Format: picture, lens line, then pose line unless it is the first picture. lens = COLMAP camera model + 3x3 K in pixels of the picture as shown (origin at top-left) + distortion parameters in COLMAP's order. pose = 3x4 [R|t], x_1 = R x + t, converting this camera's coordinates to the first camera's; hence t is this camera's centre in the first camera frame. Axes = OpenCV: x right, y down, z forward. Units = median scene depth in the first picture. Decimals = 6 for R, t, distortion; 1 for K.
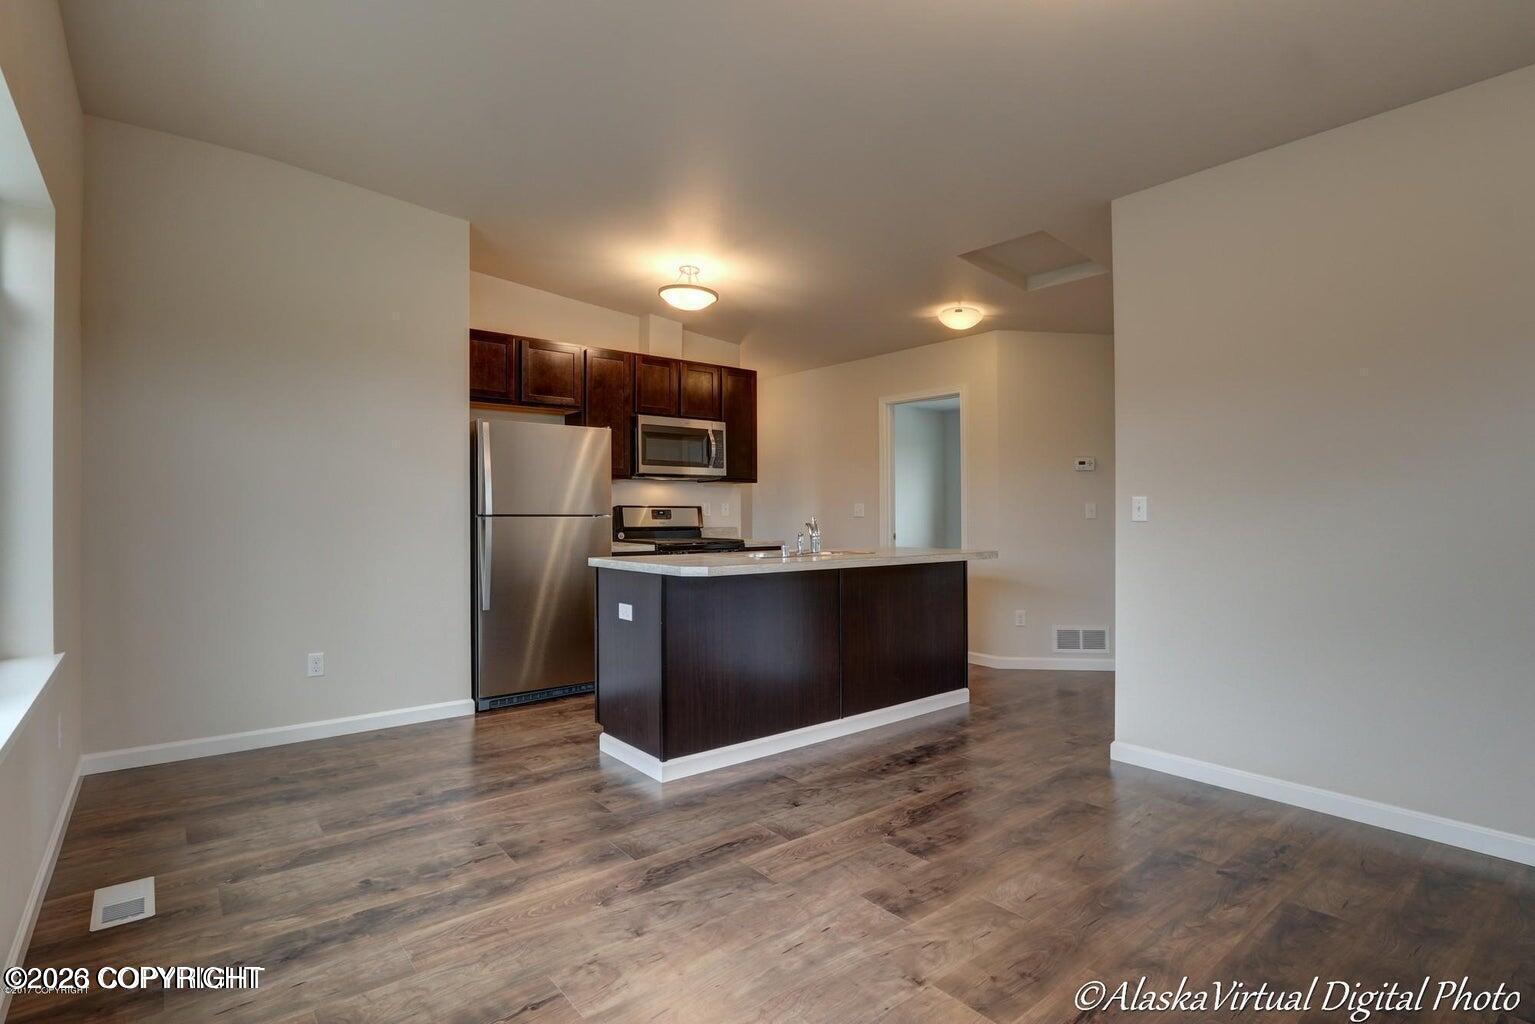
lens RADIAL K [[759.0, 0, 767.5], [0, 759.0, 512.0], [0, 0, 1]] dist [-0.008684, 0.000147]
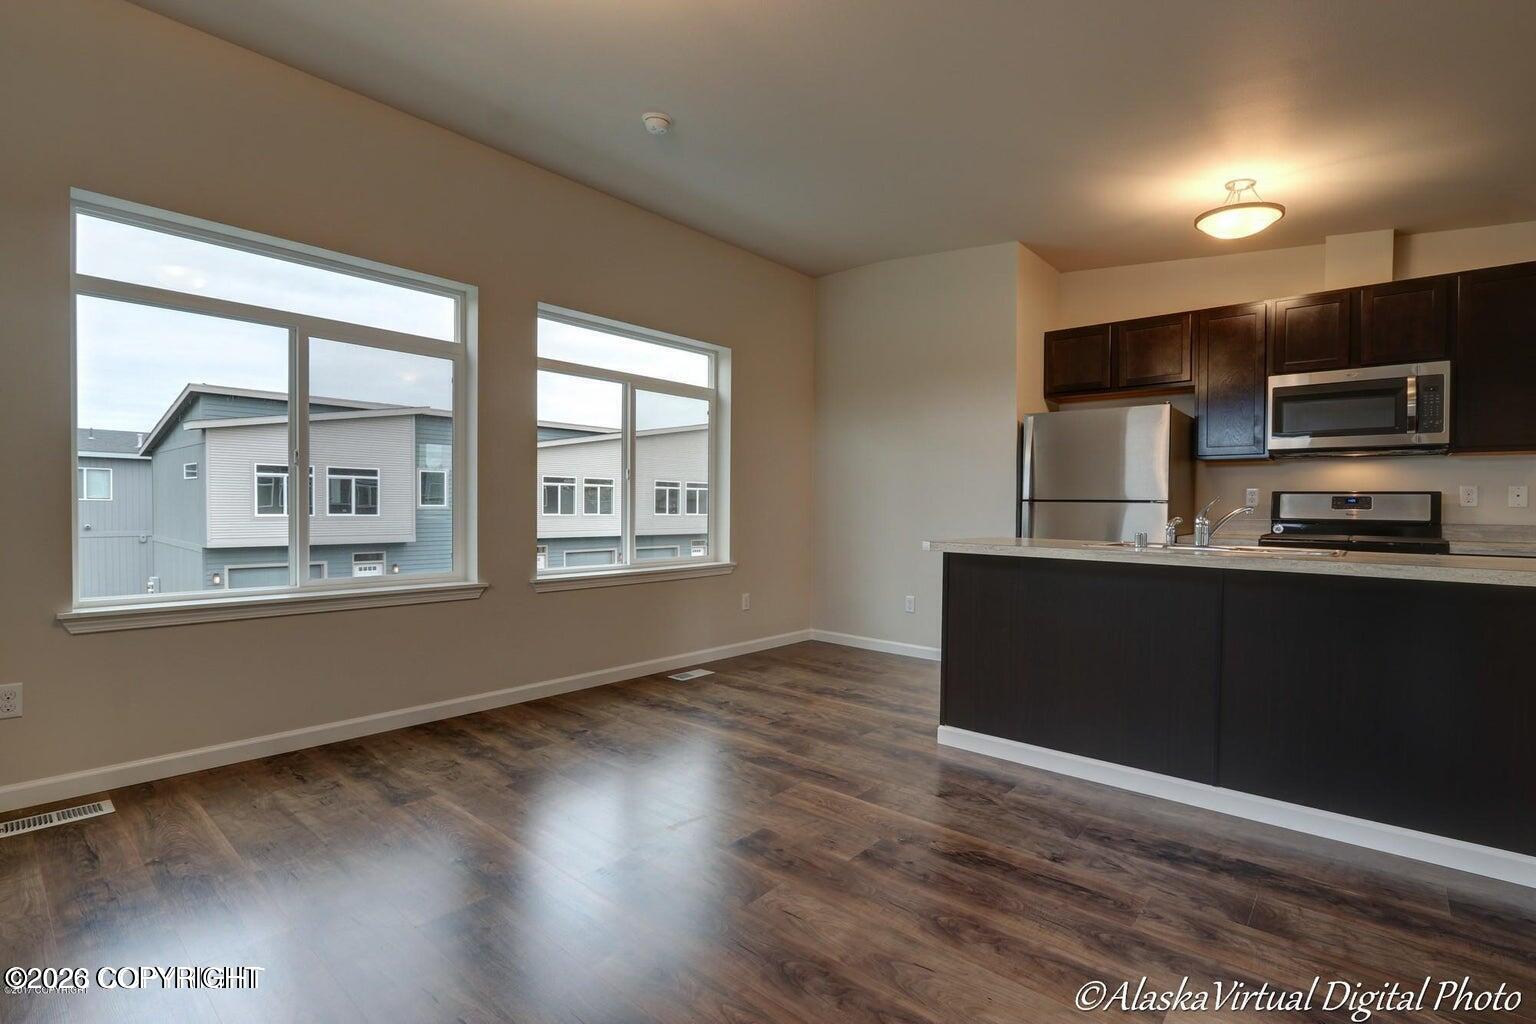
lens RADIAL K [[705.9, 0, 766.1], [0, 705.9, 563.3], [0, 0, 1]] dist [-0.002592, -0.000454]
pose [[0.168124, 0.076992, -0.982754, 0.828811], [-0.008779, 0.997023, 0.076608, 0.025807], [0.985727, -0.004253, 0.168300, 0.613394]]
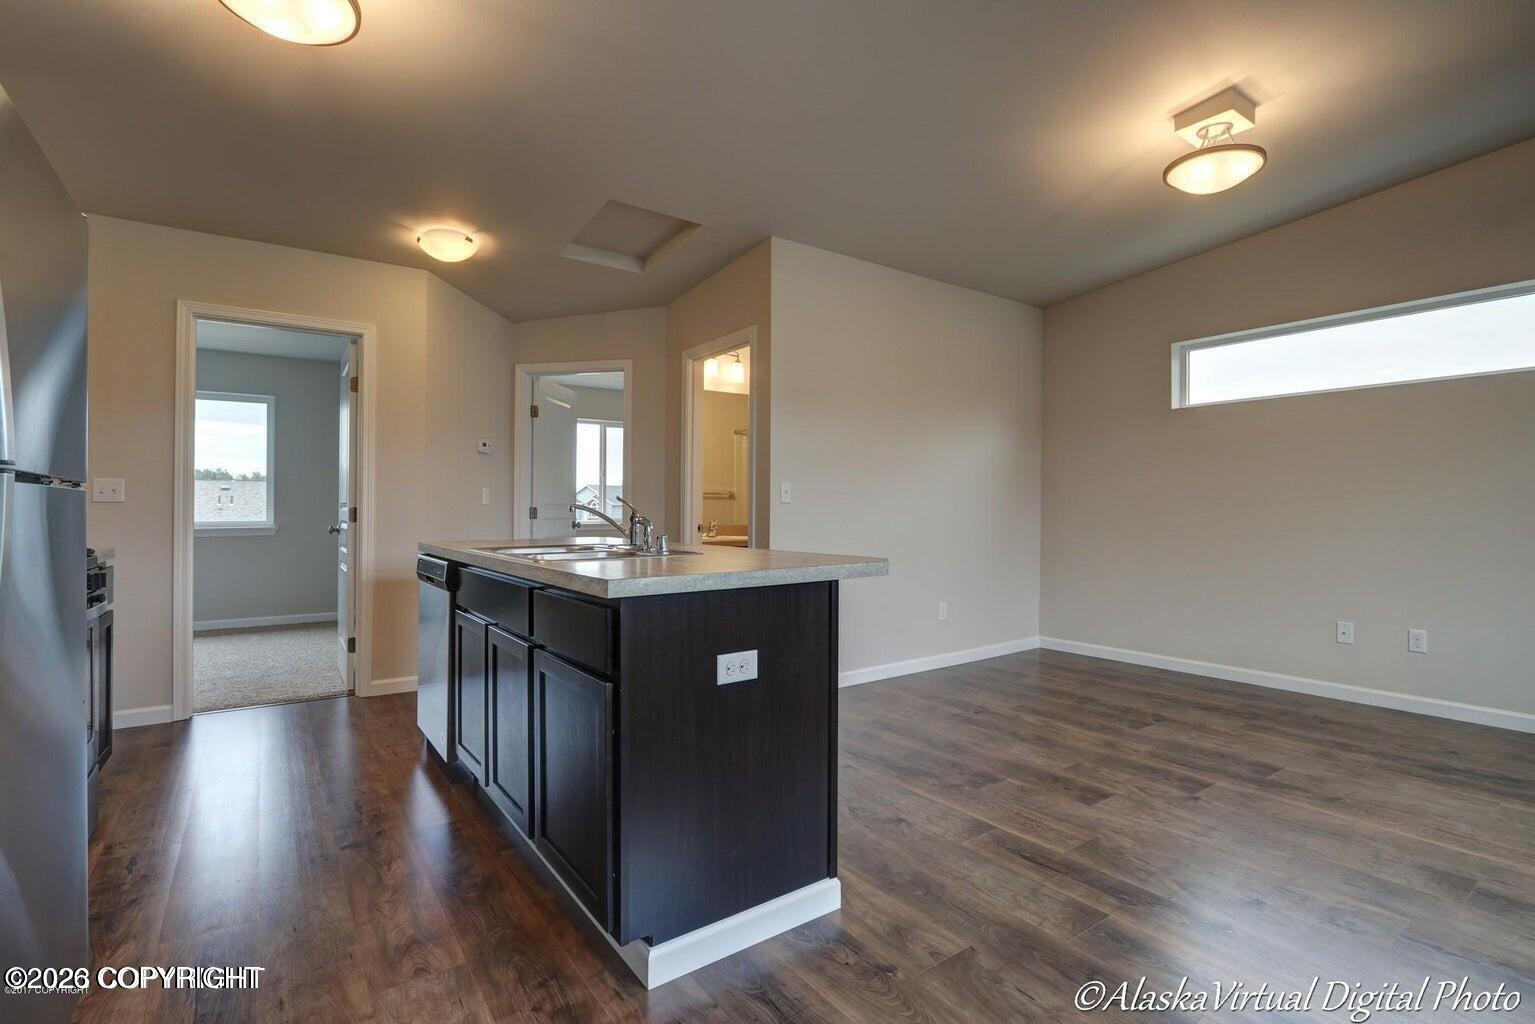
lens RADIAL K [[701.9, 0, 767.5], [0, 701.9, 512.0], [0, 0, 1]] dist [-0.021826, -0.000300]
pose [[0.066711, -0.004656, 0.997761, -0.755225], [-0.004039, 0.999980, 0.004936, 0.023791], [-0.997764, -0.004359, 0.066691, 1.066861]]
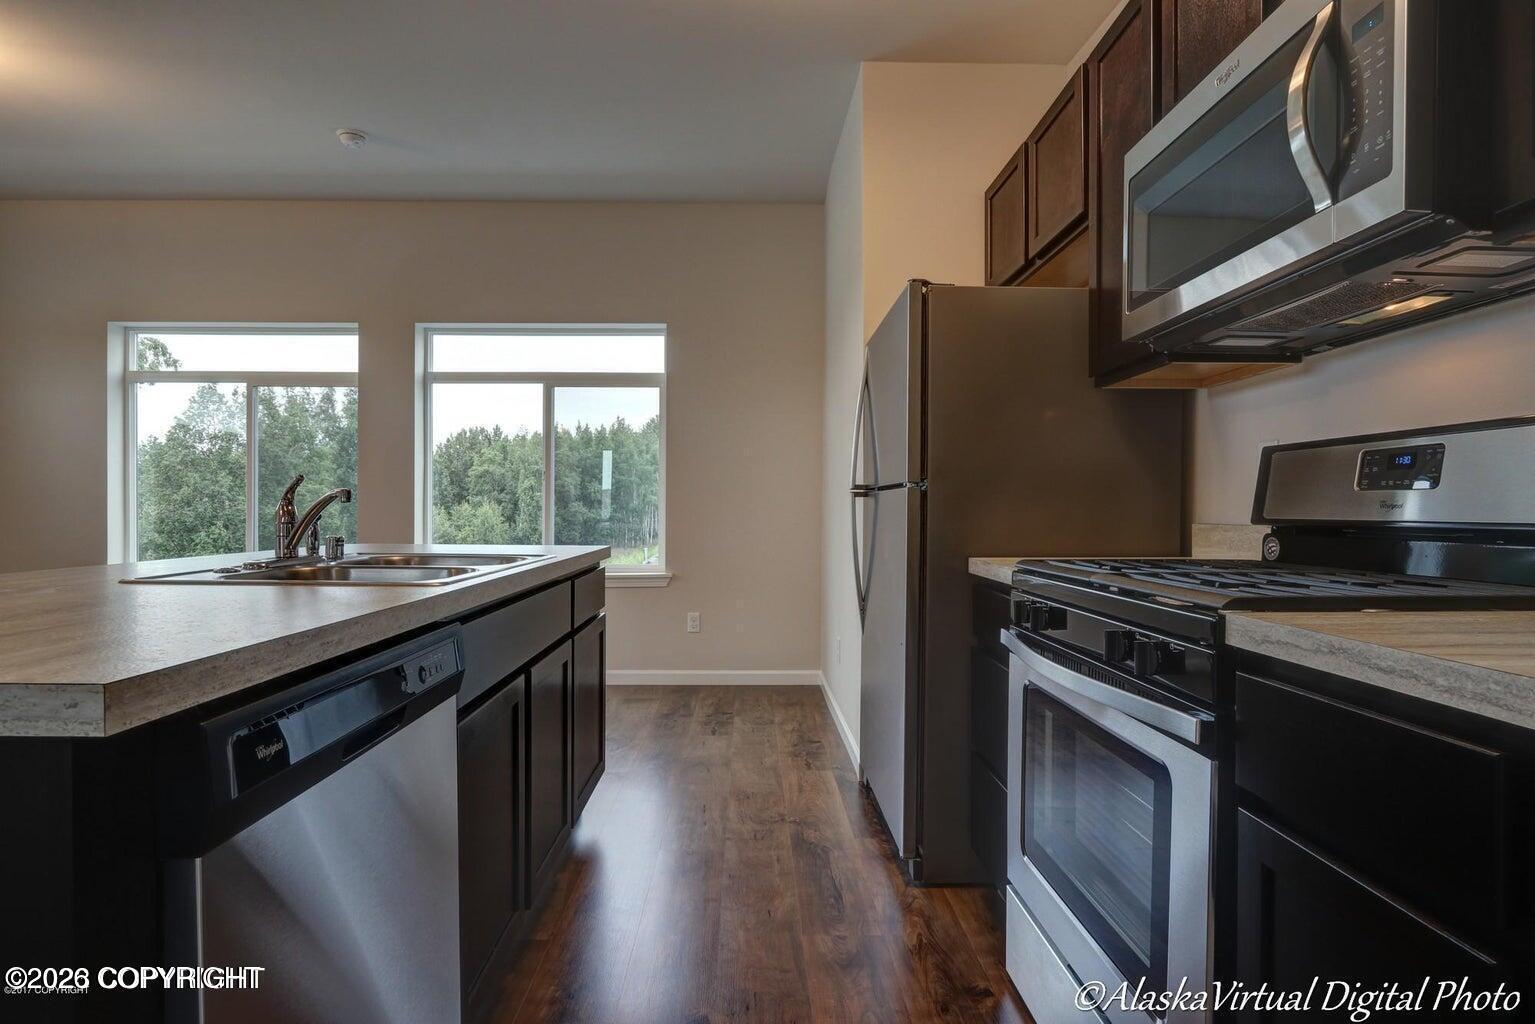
lens RADIAL K [[785.9, 0, 767.5], [0, 785.9, 512.0], [0, 0, 1]] dist [-0.001493, -0.000244]
pose [[-0.616430, 0.000998, -0.787409, 0.307252], [0.001004, 0.999999, 0.000481, 0.030554], [0.787409, -0.000494, -0.616431, 1.869304]]
